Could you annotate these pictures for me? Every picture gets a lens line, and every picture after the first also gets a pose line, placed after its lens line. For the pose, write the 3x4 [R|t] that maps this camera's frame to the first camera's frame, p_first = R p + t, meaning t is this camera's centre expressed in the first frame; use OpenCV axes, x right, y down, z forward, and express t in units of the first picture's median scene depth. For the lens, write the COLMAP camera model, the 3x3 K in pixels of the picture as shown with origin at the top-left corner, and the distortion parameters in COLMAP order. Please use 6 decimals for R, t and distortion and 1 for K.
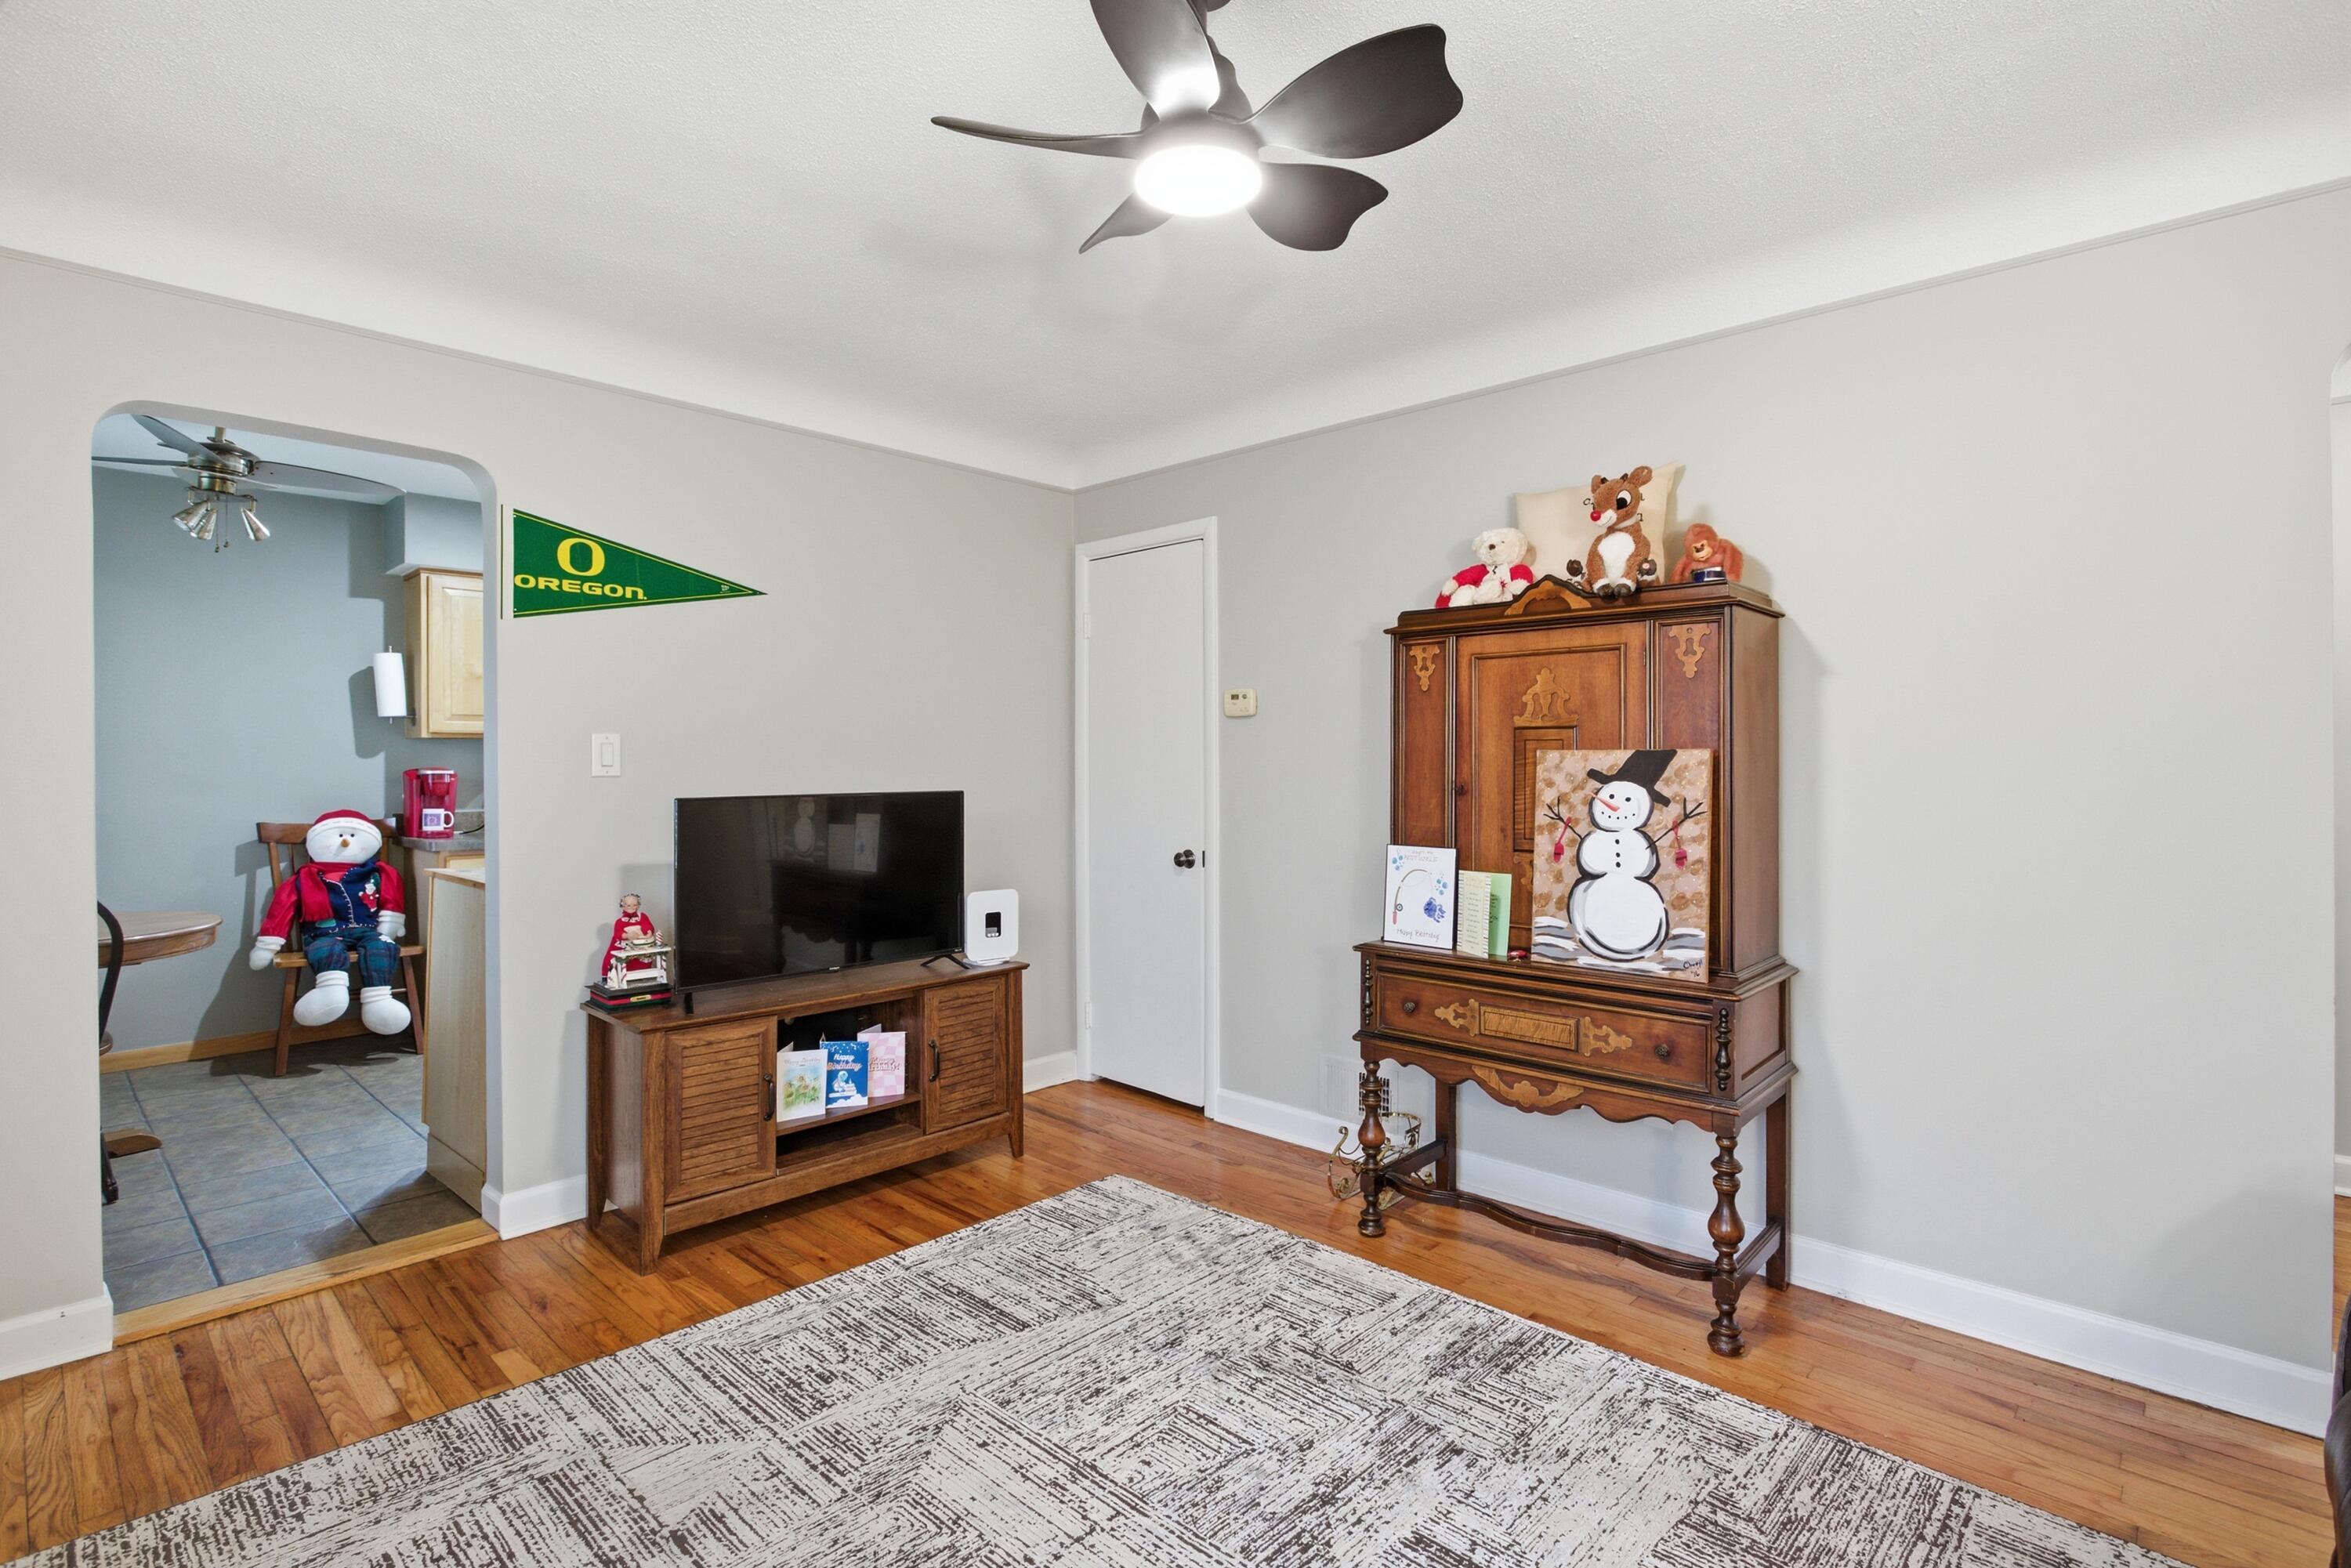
lens RADIAL K [[1132.5, 0, 1178.9], [0, 1132.5, 760.9], [0, 0, 1]] dist [-0.003207, -0.000371]
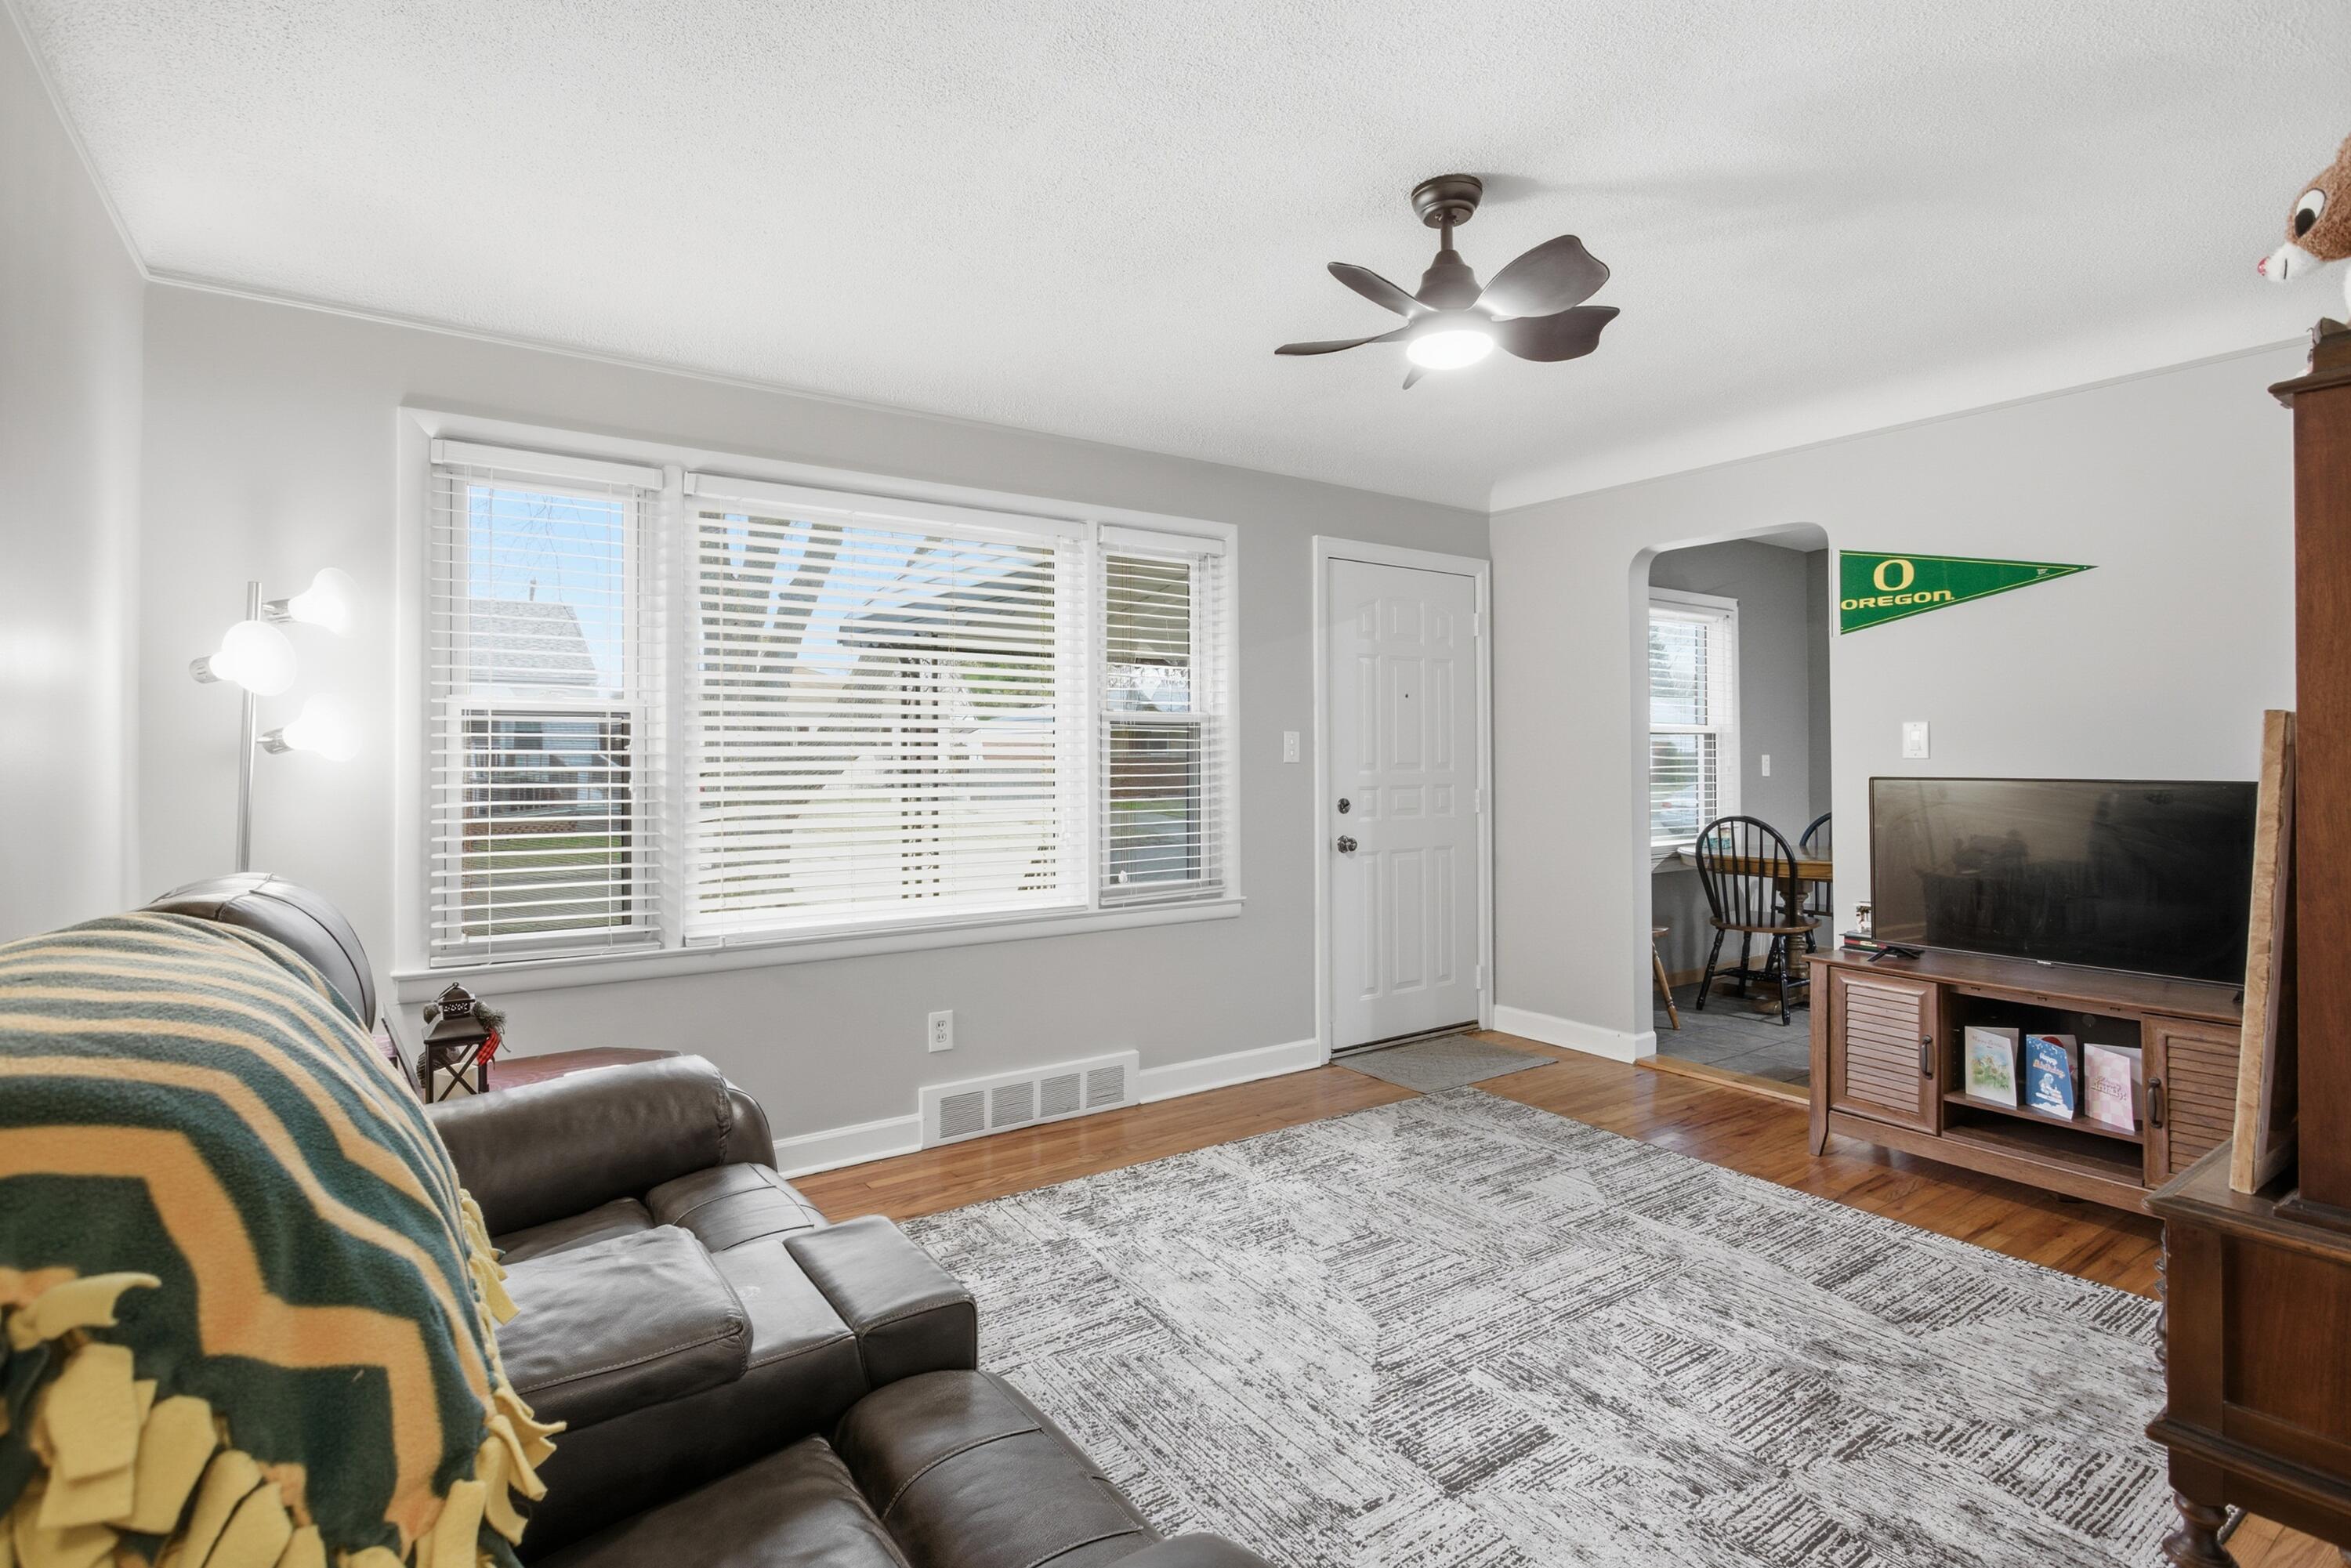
lens RADIAL K [[1145.5, 0, 1184.7], [0, 1145.5, 750.4], [0, 0, 1]] dist [-0.009857, 0.001486]
pose [[-0.203918, -0.002992, -0.978983, 0.964938], [-0.000189, 0.999995, -0.003017, 0.010956], [0.978988, -0.000430, -0.203918, 0.611302]]
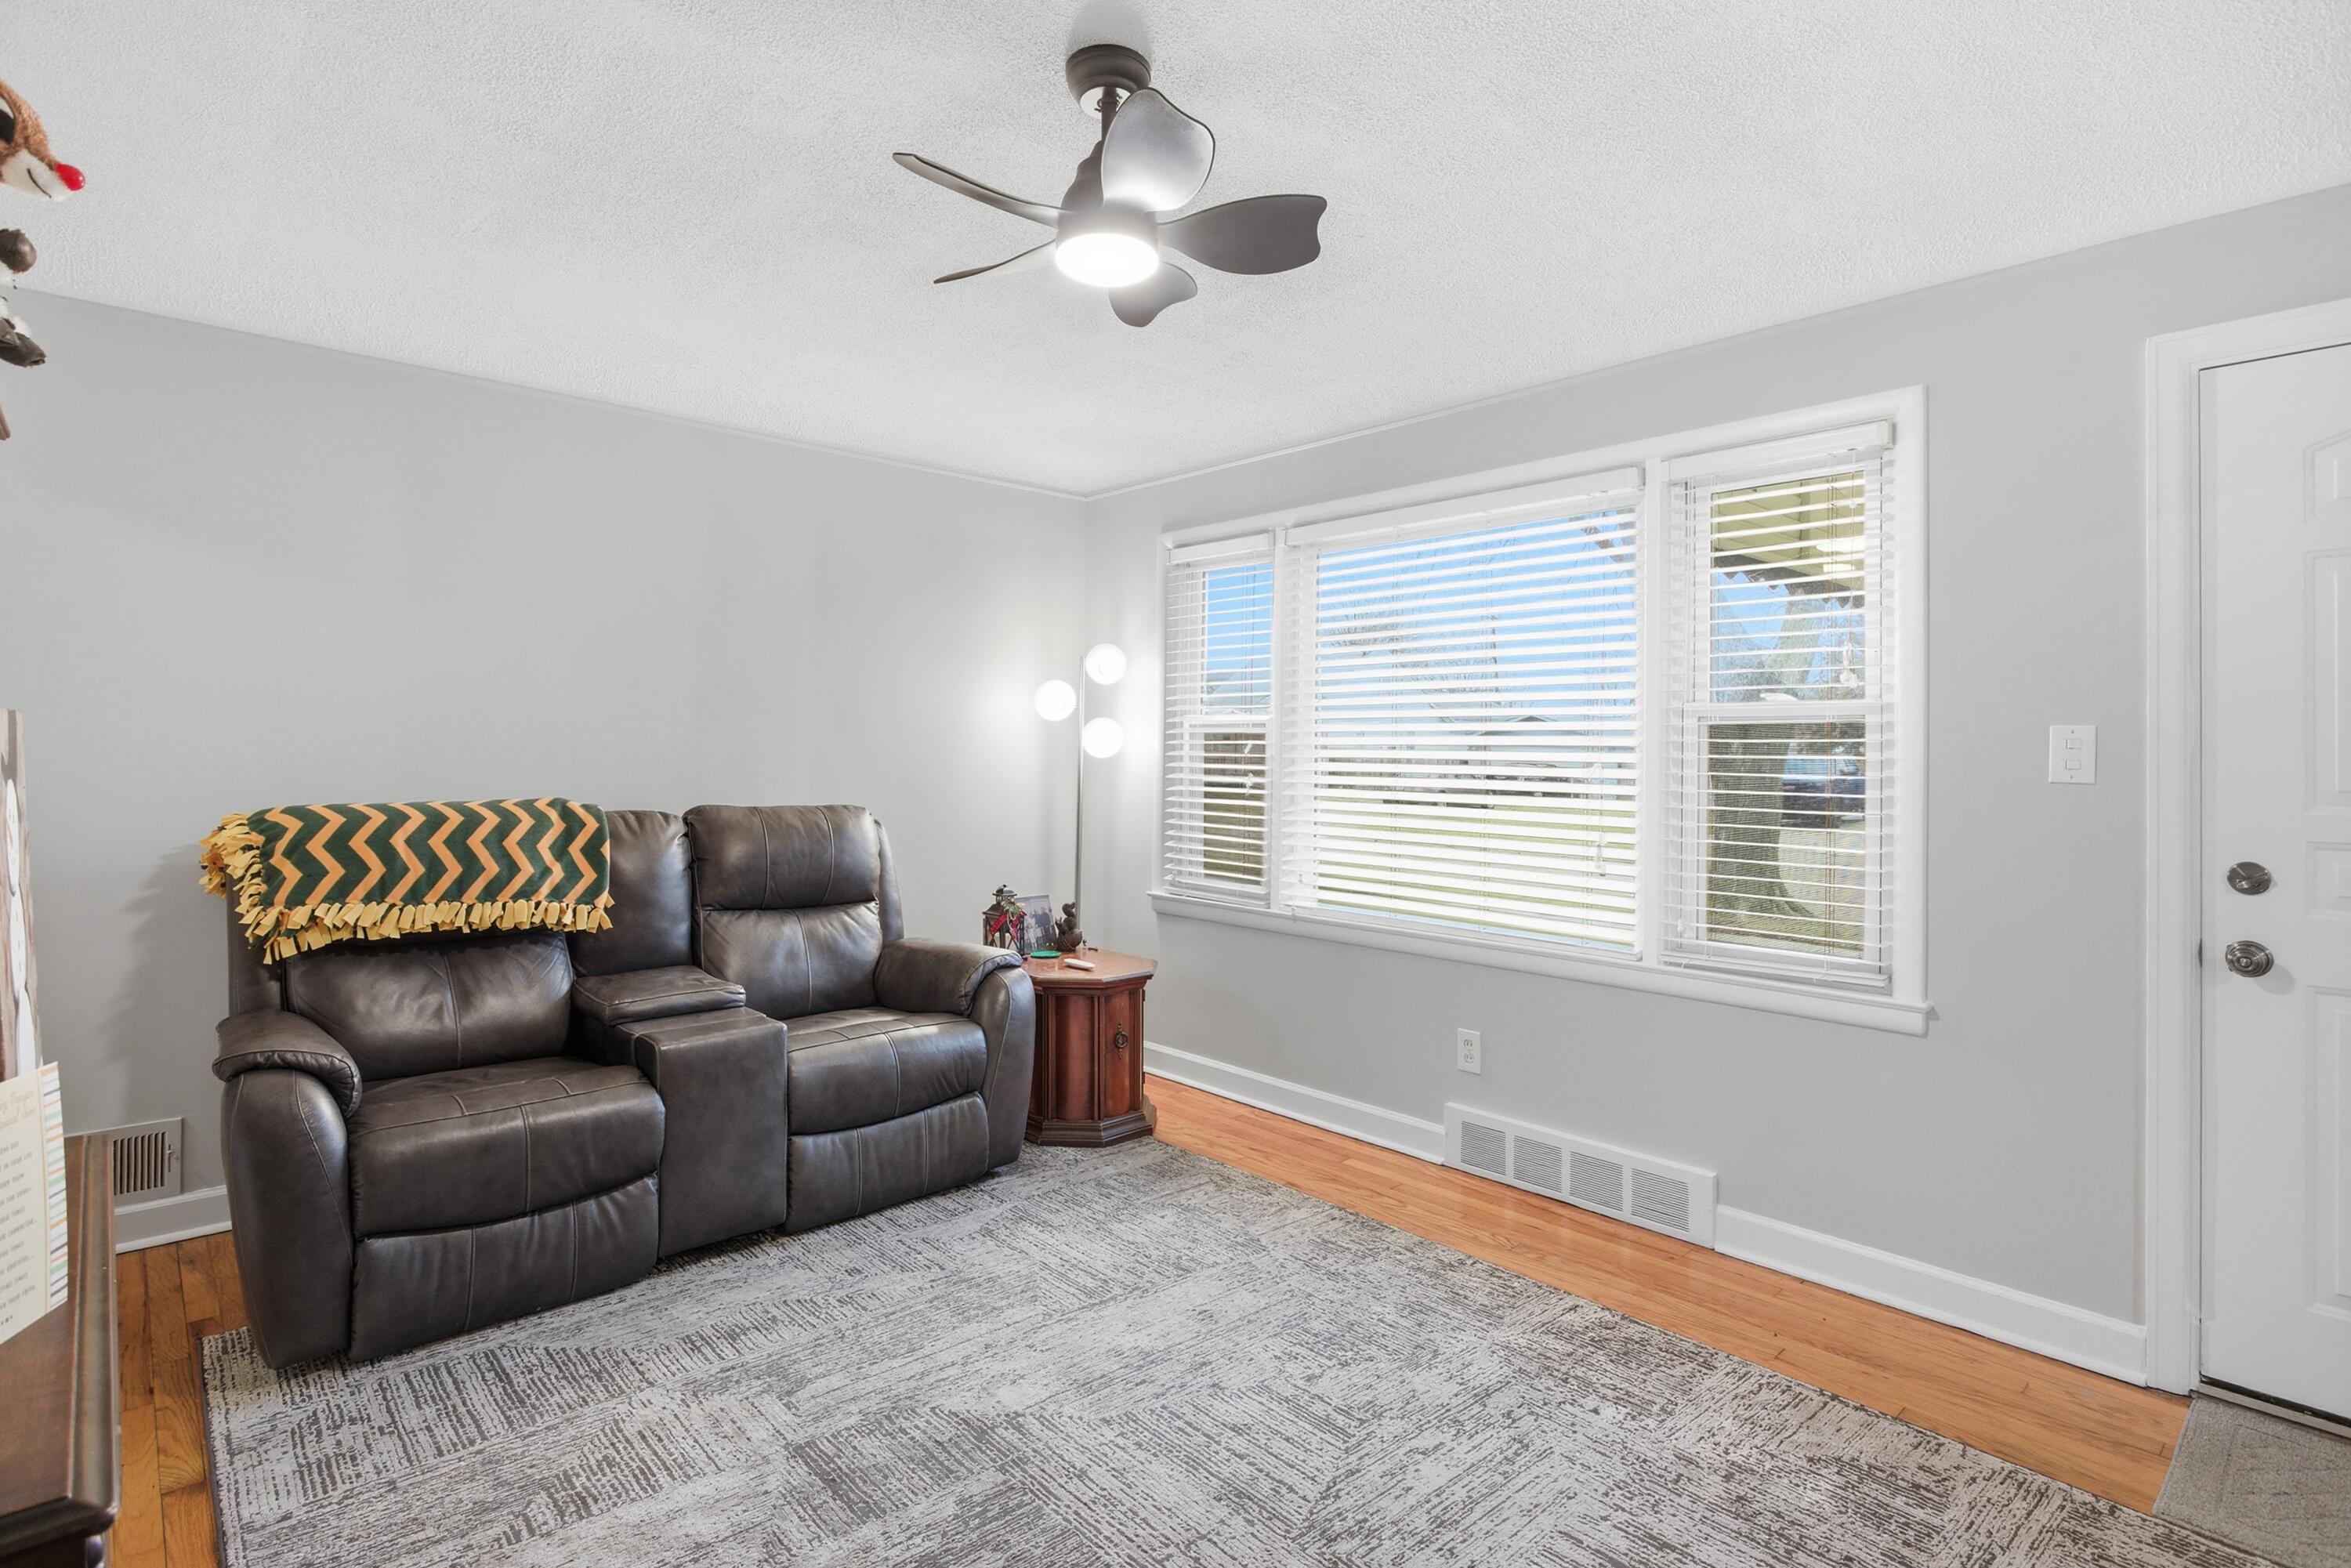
lens RADIAL K [[1166.5, 0, 1176.9], [0, 1166.5, 755.7], [0, 0, 1]] dist [-0.001808, 0.000690]
pose [[-0.997012, -0.007139, 0.076913, -0.097514], [-0.006687, 0.999959, 0.006142, 0.001738], [-0.076954, 0.005609, -0.997019, 1.397809]]
